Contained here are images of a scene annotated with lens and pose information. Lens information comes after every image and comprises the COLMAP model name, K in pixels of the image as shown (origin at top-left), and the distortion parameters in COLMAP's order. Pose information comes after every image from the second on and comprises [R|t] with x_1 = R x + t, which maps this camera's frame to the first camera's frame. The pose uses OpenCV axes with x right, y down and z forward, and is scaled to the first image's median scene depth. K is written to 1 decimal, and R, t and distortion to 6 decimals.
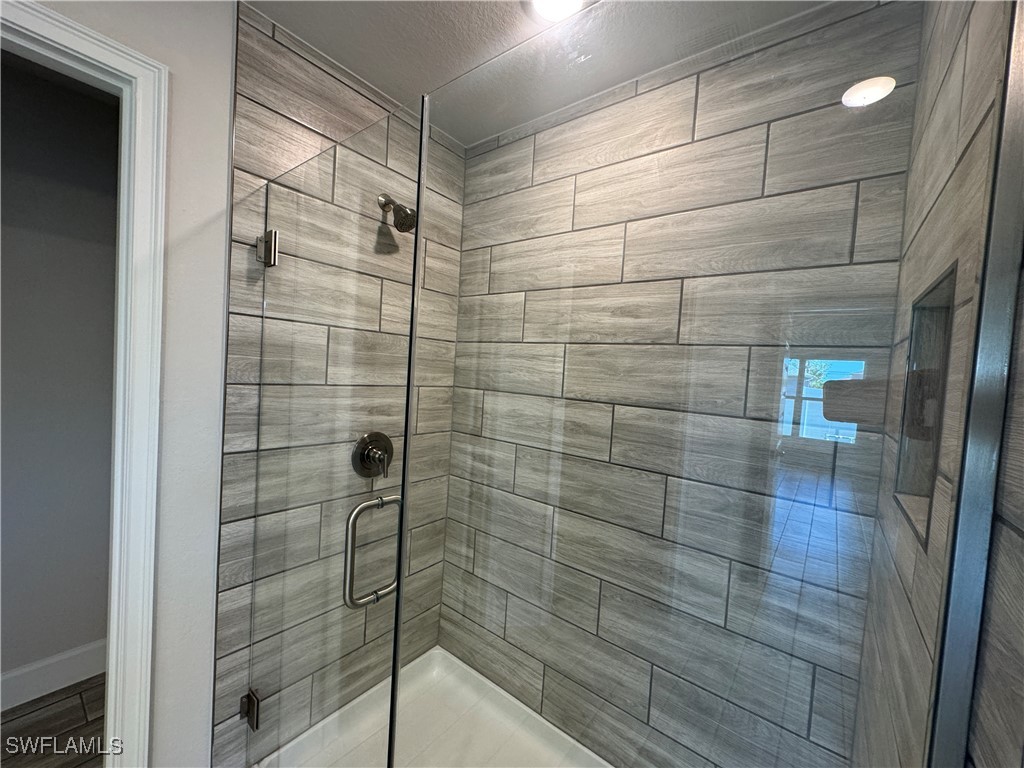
lens RADIAL K [[406.3, 0, 517.3], [0, 406.3, 387.4], [0, 0, 1]] dist [-0.001614, 0.000210]
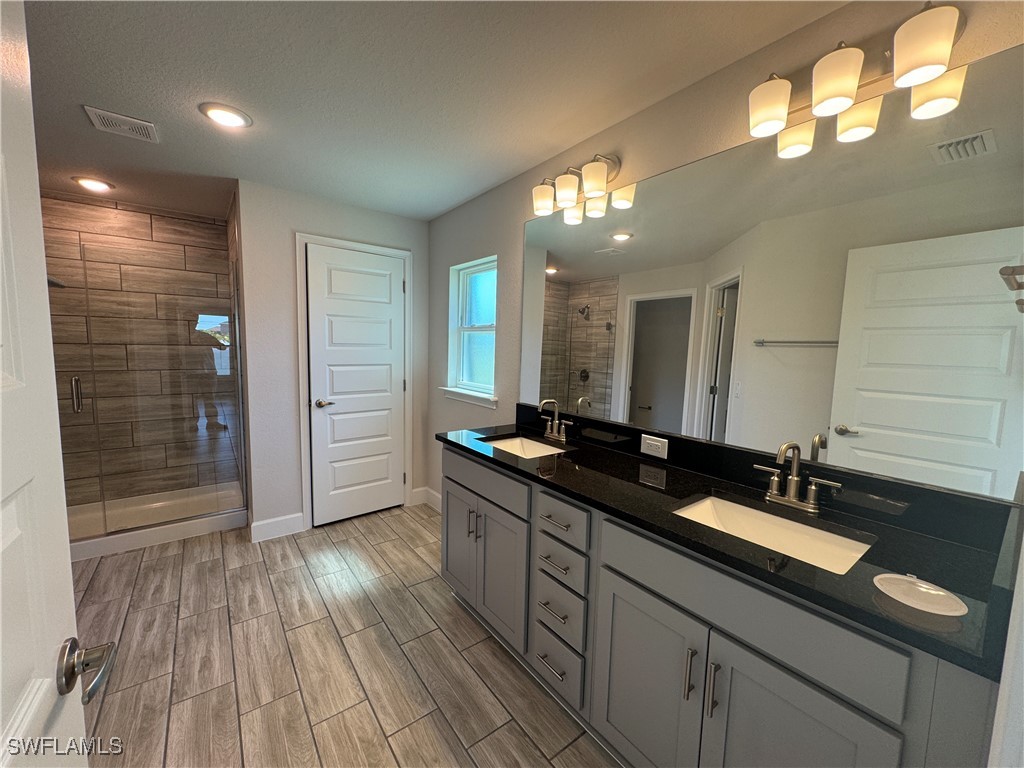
lens RADIAL K [[406.3, 0, 509.7], [0, 406.3, 383.3], [0, 0, 1]] dist [-0.001614, 0.000210]
pose [[0.267676, -0.149560, 0.951830, -1.443472], [0.035947, 0.988742, 0.145251, 0.002927], [-0.962838, -0.004665, 0.270039, -1.760327]]
